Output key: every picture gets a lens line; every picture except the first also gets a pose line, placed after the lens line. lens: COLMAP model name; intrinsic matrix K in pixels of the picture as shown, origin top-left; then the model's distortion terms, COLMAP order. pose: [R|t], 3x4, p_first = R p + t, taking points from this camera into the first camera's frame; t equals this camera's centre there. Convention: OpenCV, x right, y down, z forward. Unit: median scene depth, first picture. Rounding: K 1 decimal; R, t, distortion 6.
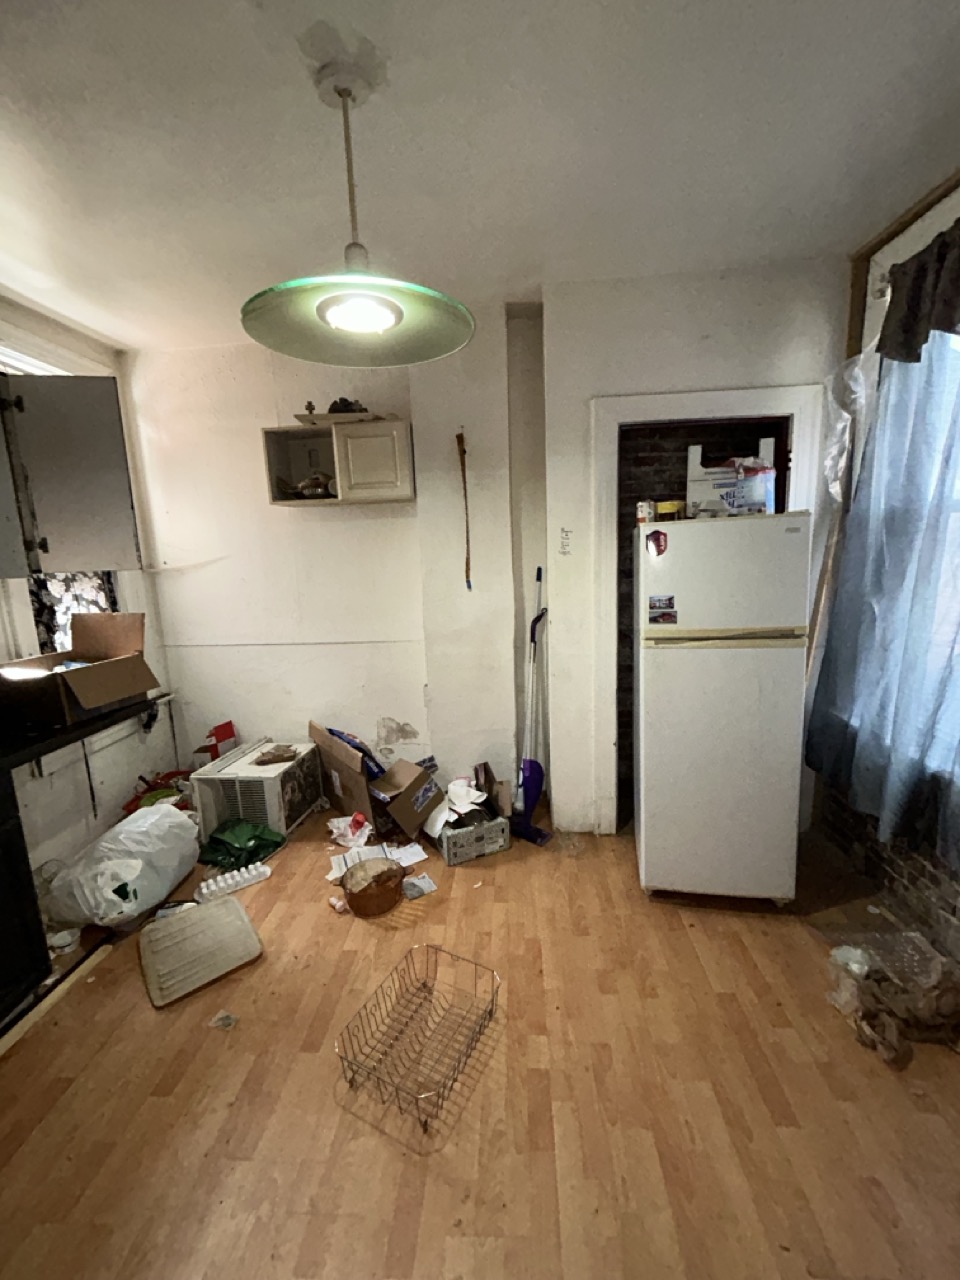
lens RADIAL K [[520.6, 0, 475.5], [0, 520.6, 639.6], [0, 0, 1]] dist [-0.000764, 0.000488]
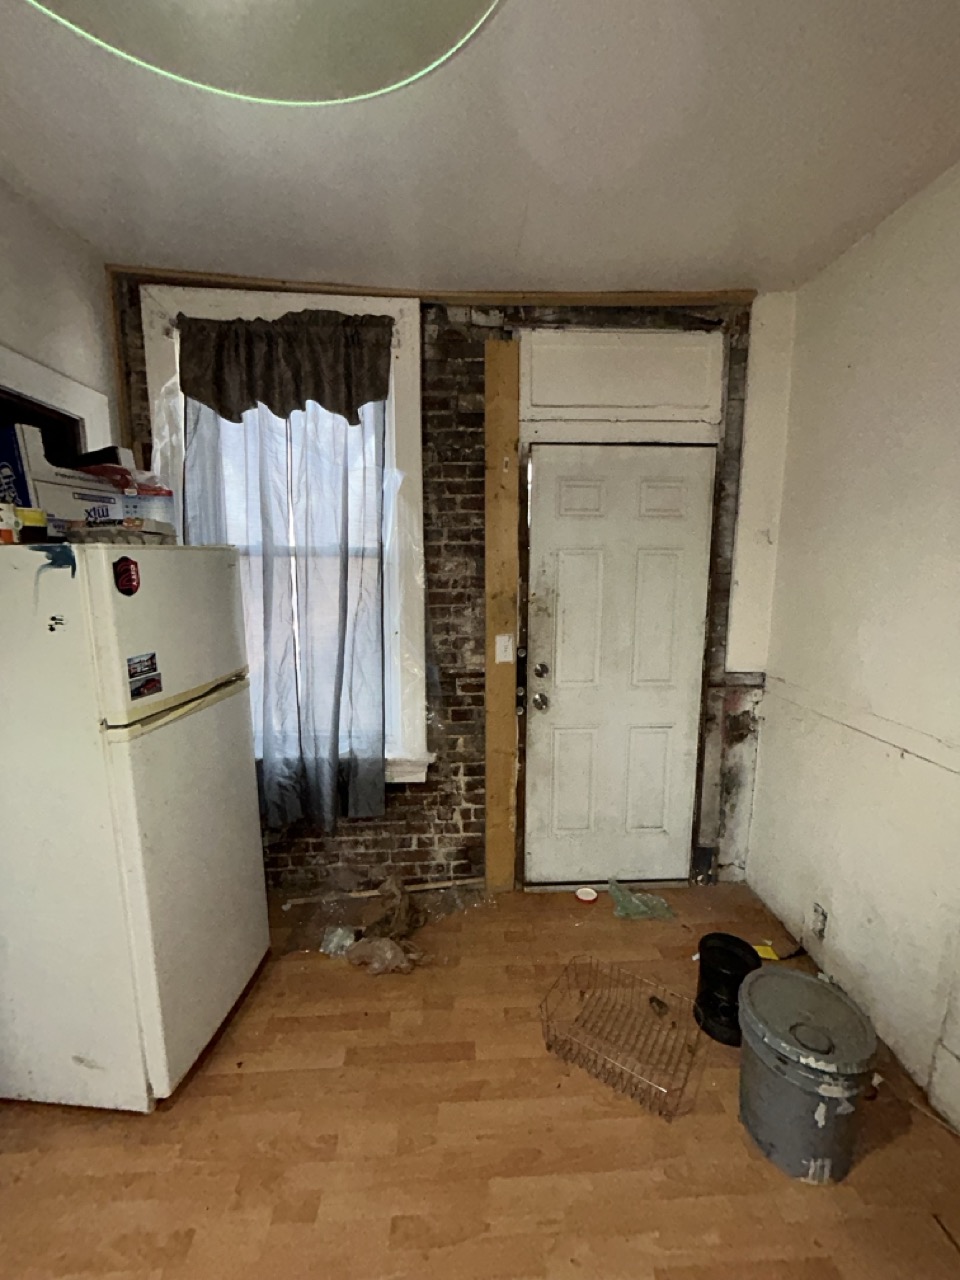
lens RADIAL K [[520.6, 0, 484.7], [0, 520.6, 640.5], [0, 0, 1]] dist [-0.000764, 0.000488]
pose [[-0.138775, -0.099102, 0.985353, -0.352914], [0.168772, 0.978059, 0.122138, -0.108395], [-0.975837, 0.183249, -0.119004, 0.645549]]
